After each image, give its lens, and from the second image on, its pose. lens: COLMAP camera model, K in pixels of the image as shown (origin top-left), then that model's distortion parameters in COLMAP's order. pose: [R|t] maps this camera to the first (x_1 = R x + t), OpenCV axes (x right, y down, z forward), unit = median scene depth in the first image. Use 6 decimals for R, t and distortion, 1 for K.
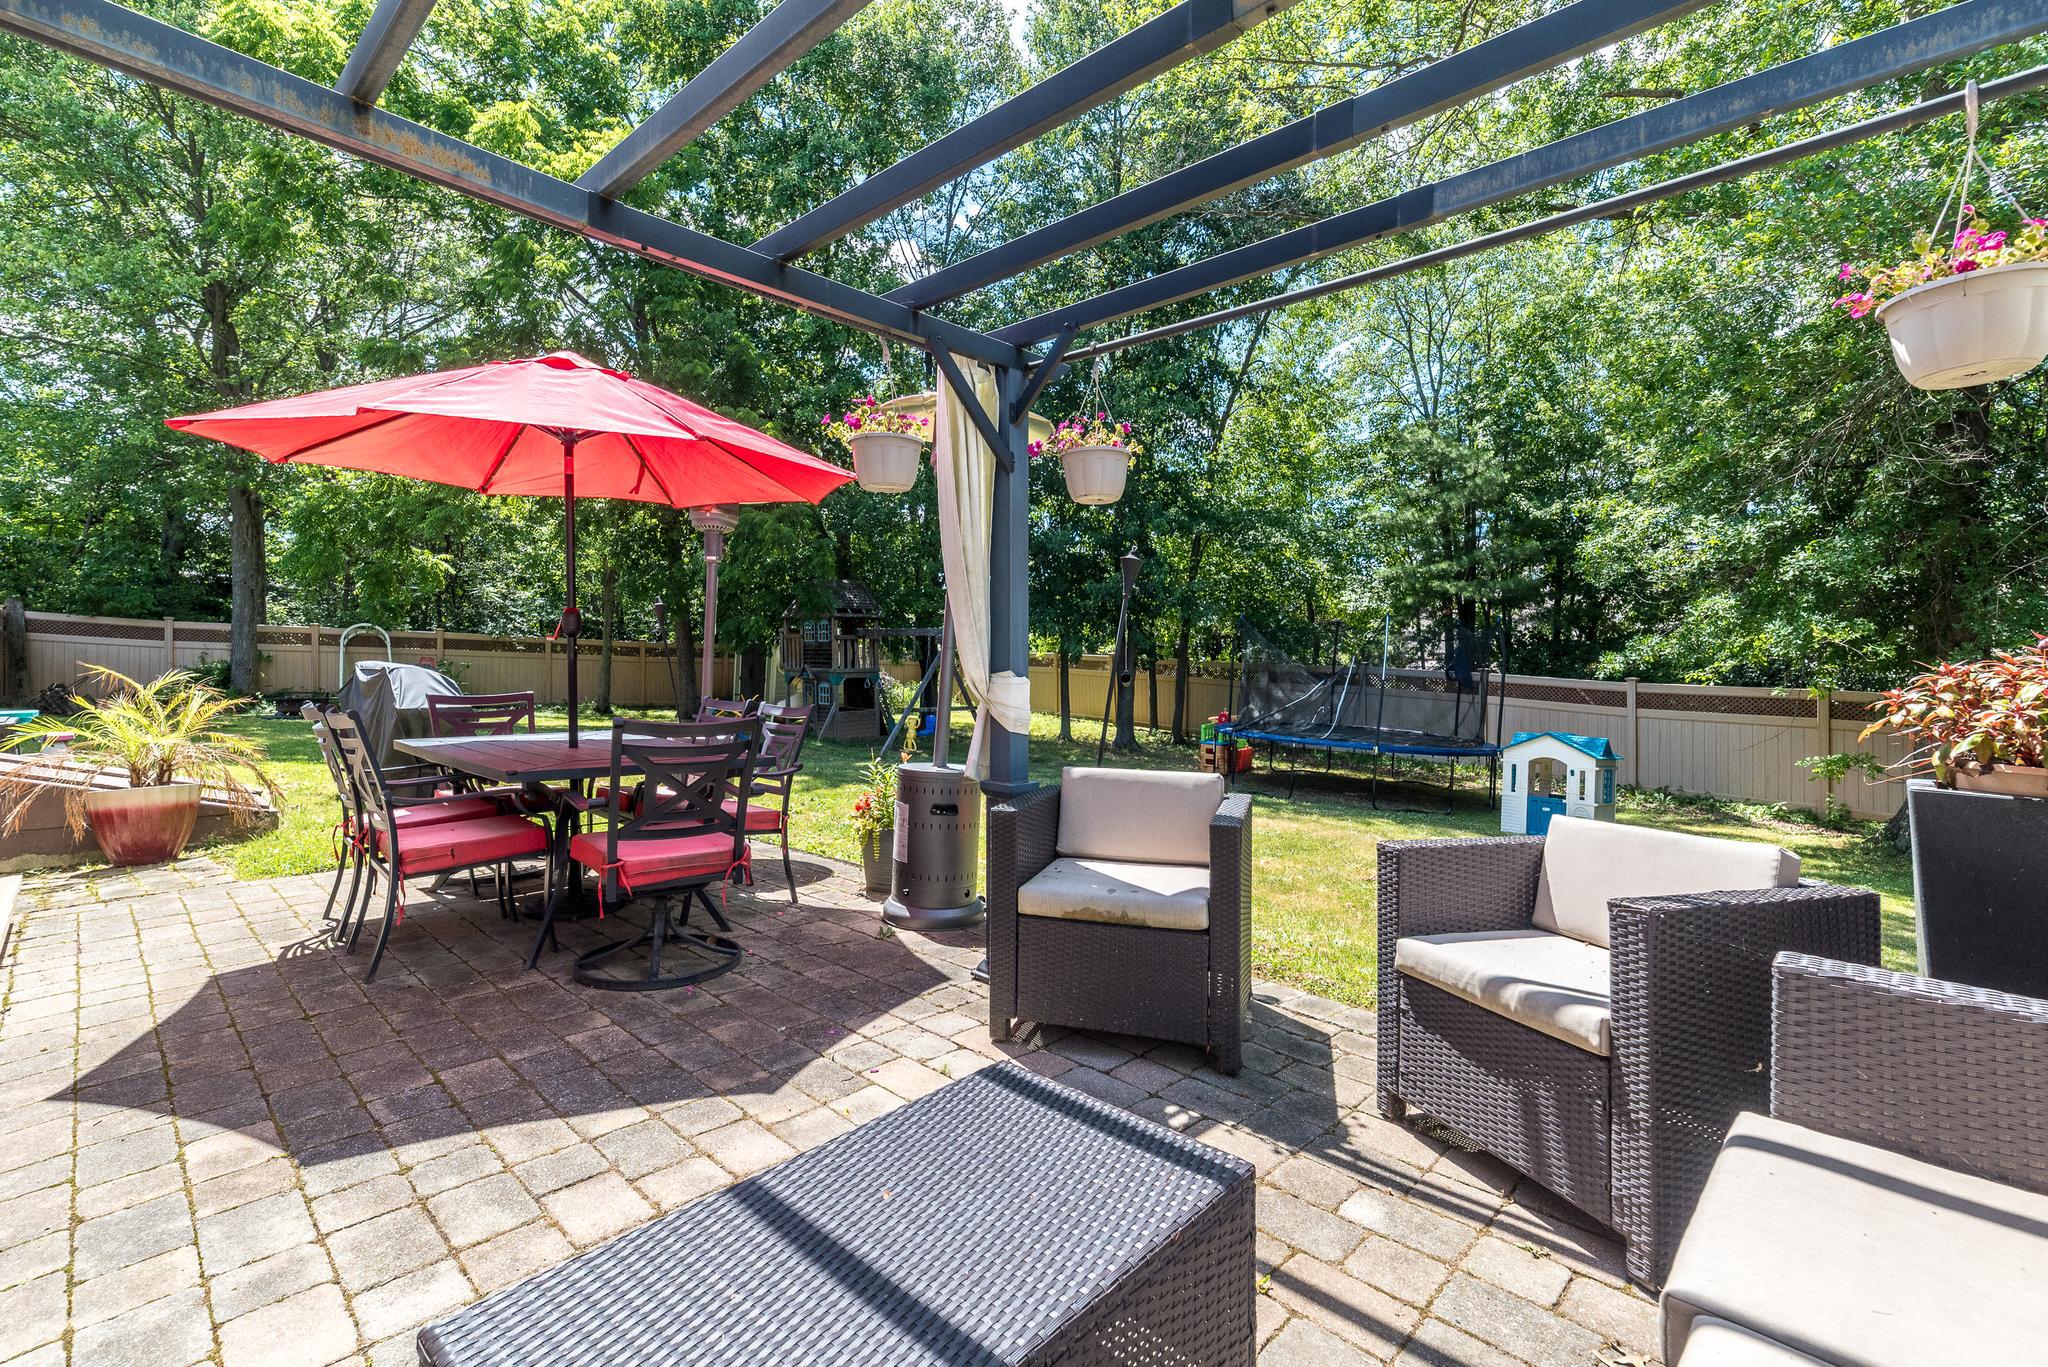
lens RADIAL K [[911.3, 0, 1028.7], [0, 911.3, 726.2], [0, 0, 1]] dist [0.012008, -0.001203]
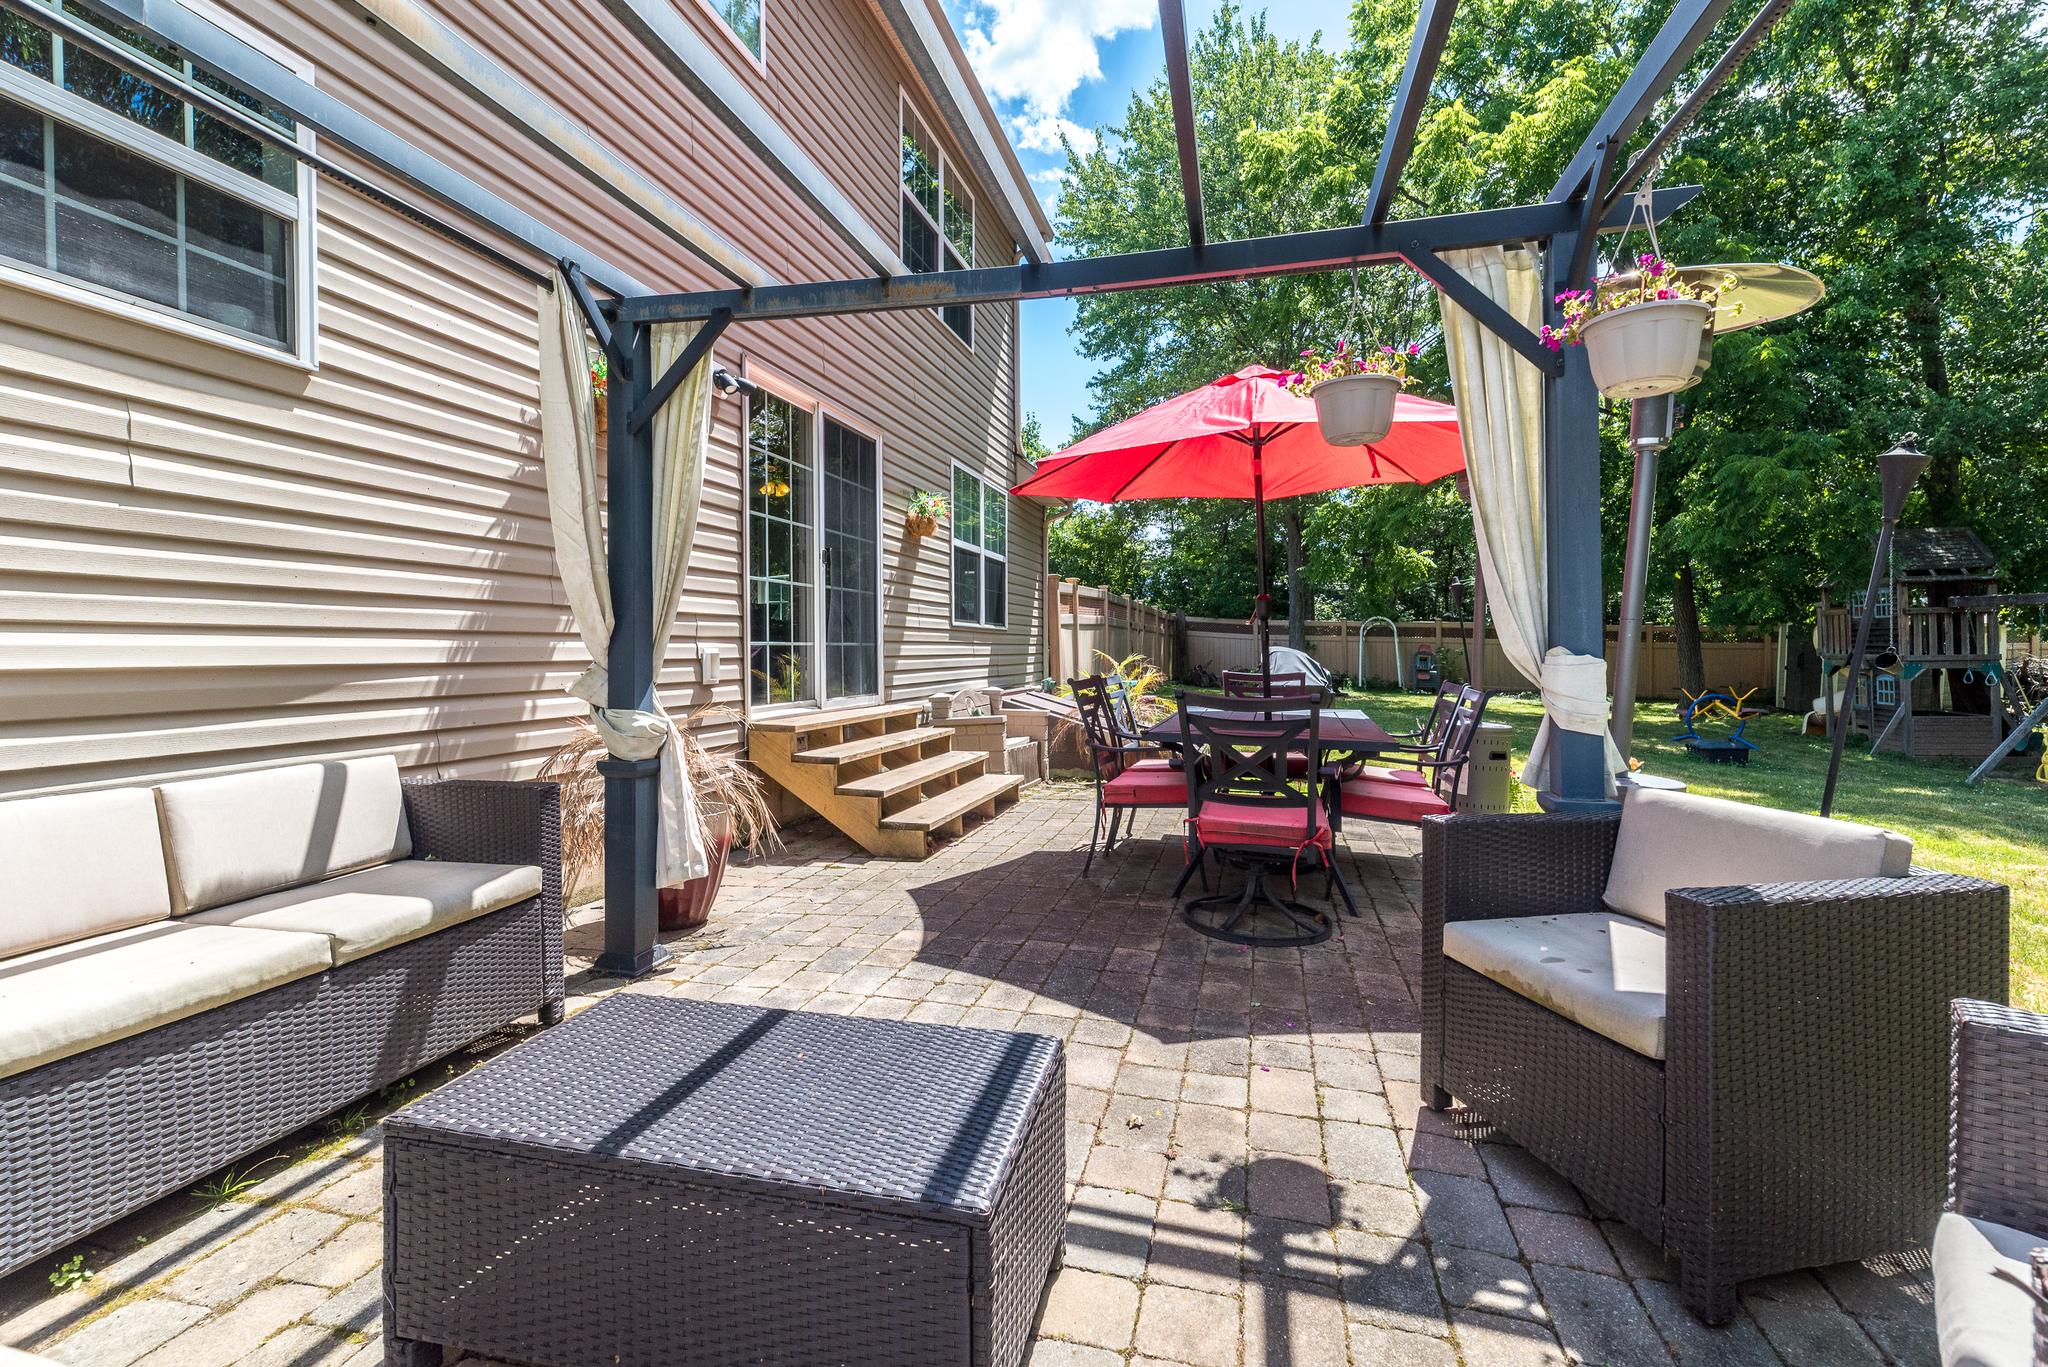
lens RADIAL K [[911.3, 0, 1028.7], [0, 911.3, 726.2], [0, 0, 1]] dist [0.012008, -0.001203]
pose [[0.479681, 0.070145, -0.874635, 0.412049], [-0.059379, 0.997109, 0.047402, -0.005902], [0.875431, 0.029198, 0.482460, 0.253668]]
